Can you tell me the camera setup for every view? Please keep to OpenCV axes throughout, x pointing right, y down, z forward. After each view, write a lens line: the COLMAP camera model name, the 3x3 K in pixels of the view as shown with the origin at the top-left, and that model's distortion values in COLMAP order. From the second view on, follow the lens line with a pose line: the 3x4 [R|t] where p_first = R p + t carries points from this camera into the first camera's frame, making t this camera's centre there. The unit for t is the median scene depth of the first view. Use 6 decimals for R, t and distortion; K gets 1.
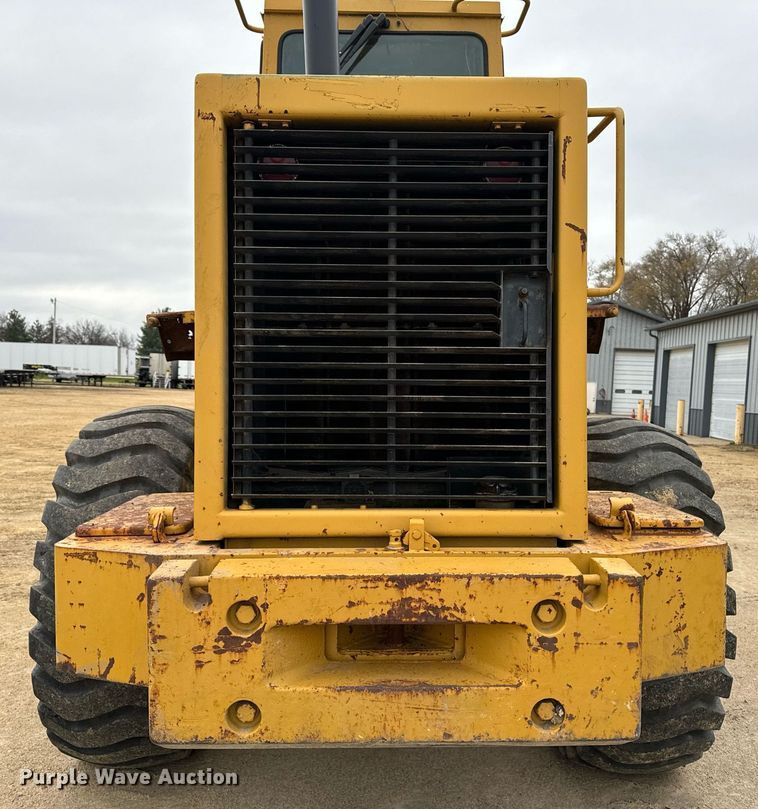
lens RADIAL K [[831.1, 0, 395.6], [0, 831.1, 426.0], [0, 0, 1]] dist [0.090034, -0.011027]
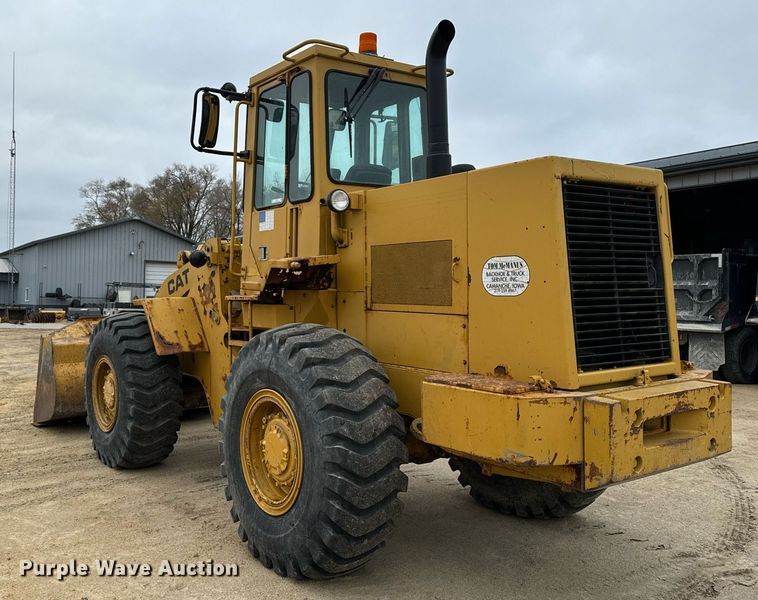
lens RADIAL K [[747.4, 0, 379.1], [0, 747.4, 277.0], [0, 0, 1]] dist [-0.000518, -0.009612]
pose [[0.816781, -0.002260, 0.576943, -1.583173], [0.041247, 0.997662, -0.054486, -0.049216], [-0.575471, 0.068300, 0.814965, -0.186685]]
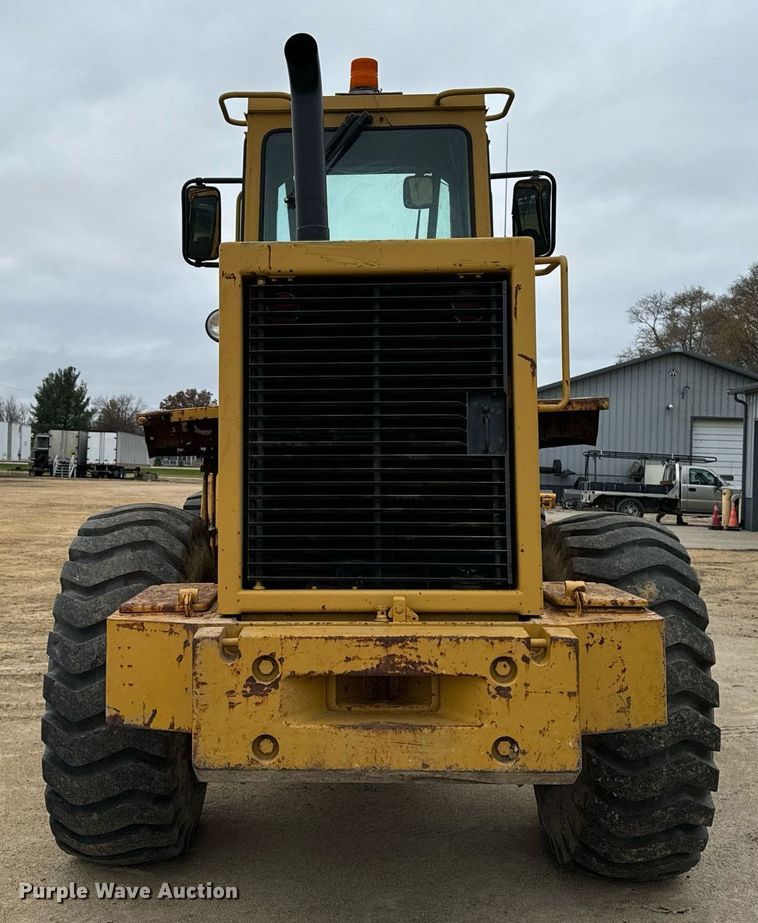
lens RADIAL K [[1172.4, 0, 302.4], [0, 1172.4, 428.5], [0, 0, 1]] dist [0.219364, -0.590585]
pose [[0.997578, -0.011107, -0.068657, 0.005040], [0.005321, 0.996461, -0.083892, 0.010156], [0.069346, 0.083323, 0.994107, -0.725929]]
